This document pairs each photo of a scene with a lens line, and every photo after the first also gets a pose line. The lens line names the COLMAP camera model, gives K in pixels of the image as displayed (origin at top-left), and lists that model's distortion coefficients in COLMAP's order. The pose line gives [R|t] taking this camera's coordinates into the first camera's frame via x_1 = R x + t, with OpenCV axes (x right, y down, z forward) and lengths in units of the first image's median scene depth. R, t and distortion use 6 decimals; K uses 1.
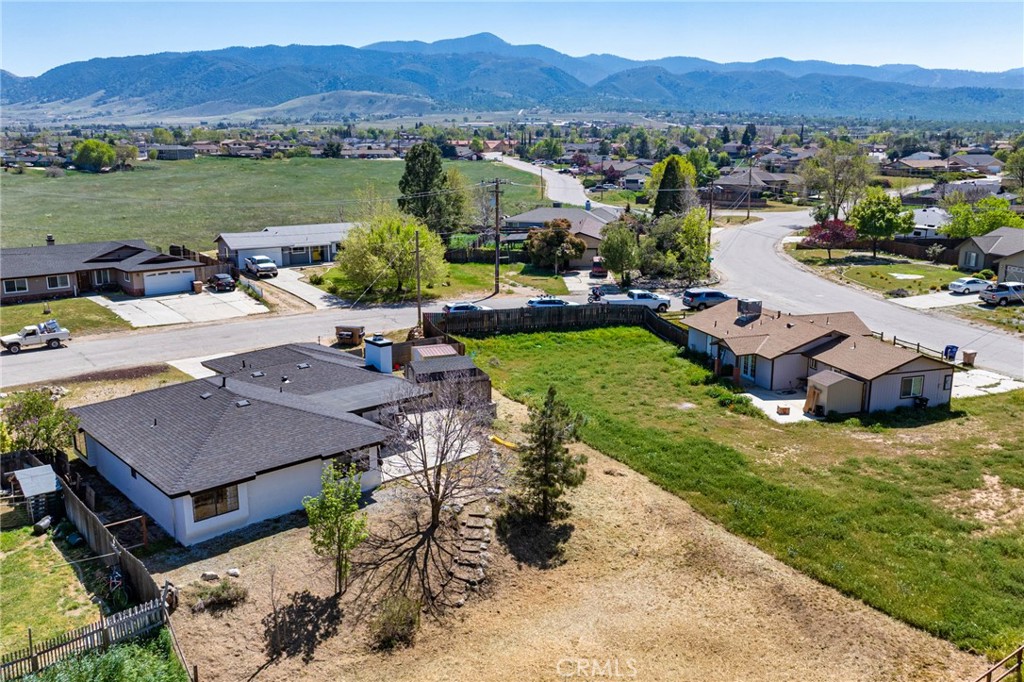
lens RADIAL K [[847.2, 0, 512.0], [0, 847.2, 341.0], [0, 0, 1]] dist [0.000023, 0.002375]
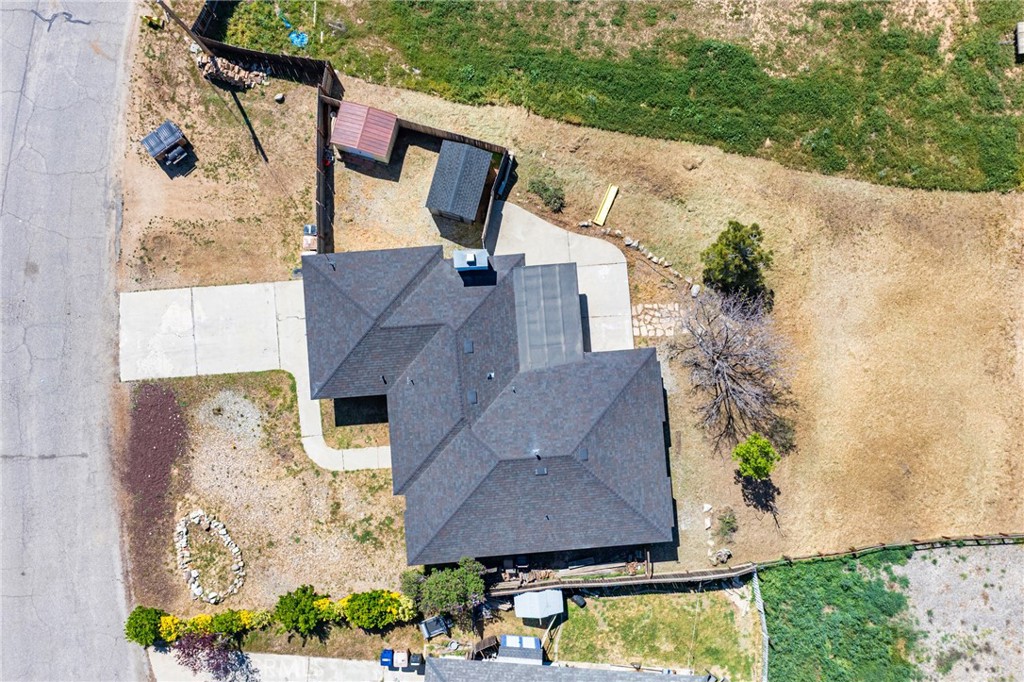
lens RADIAL K [[847.2, 0, 512.0], [0, 847.2, 341.0], [0, 0, 1]] dist [0.000023, 0.002375]
pose [[0.614772, -0.787648, 0.040806, -0.339482], [0.168215, 0.181491, 0.968899, -1.214475], [-0.770557, -0.588788, 0.244070, 0.986925]]
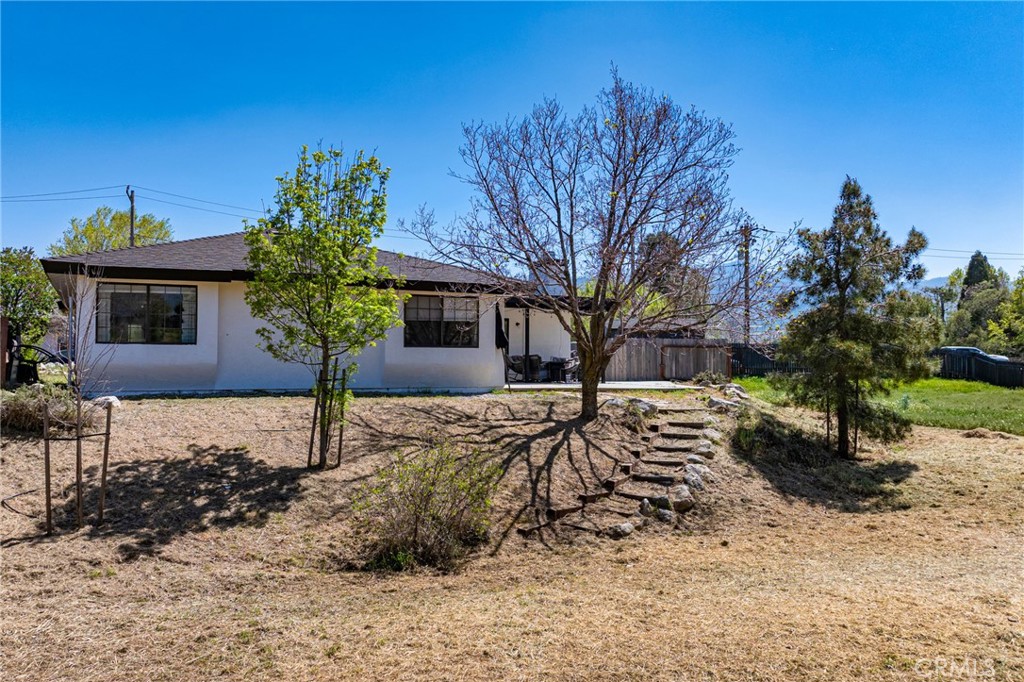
lens RADIAL K [[847.2, 0, 512.0], [0, 847.2, 341.0], [0, 0, 1]] dist [0.000023, 0.002375]
pose [[0.957475, -0.007388, -0.288421, 0.001270], [-0.064227, 0.969129, -0.238040, 0.305755], [0.281276, 0.246442, 0.927443, 0.589831]]
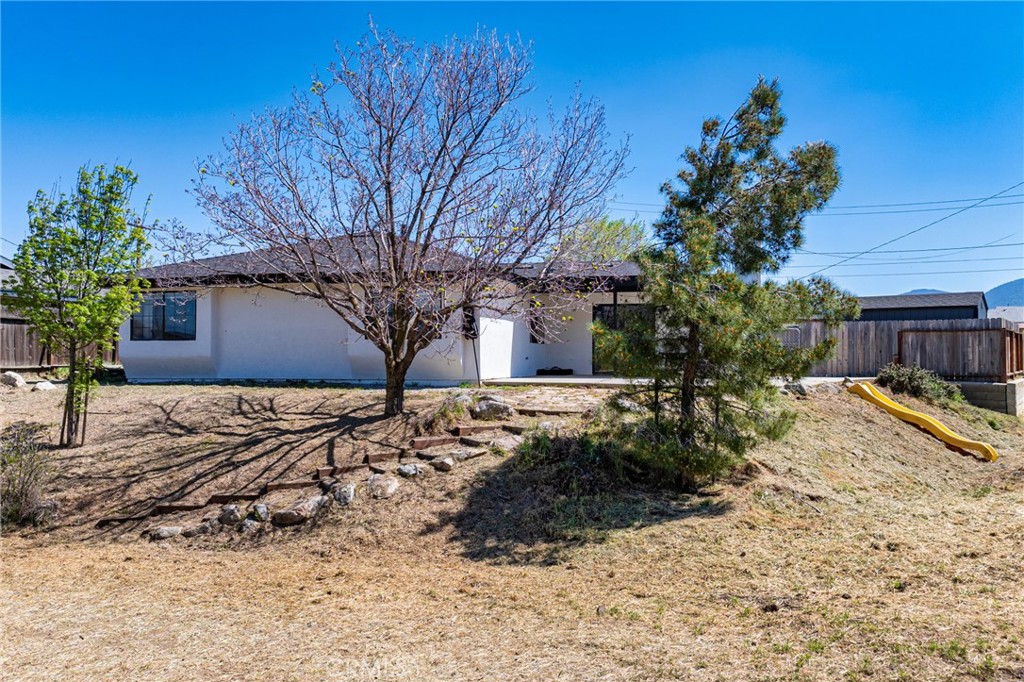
lens RADIAL K [[847.2, 0, 512.0], [0, 847.2, 341.0], [0, 0, 1]] dist [0.000023, 0.002375]
pose [[0.555489, -0.017184, -0.831346, 0.301221], [-0.180863, 0.973353, -0.140968, 0.242653], [0.811616, 0.228666, 0.537580, 0.872619]]
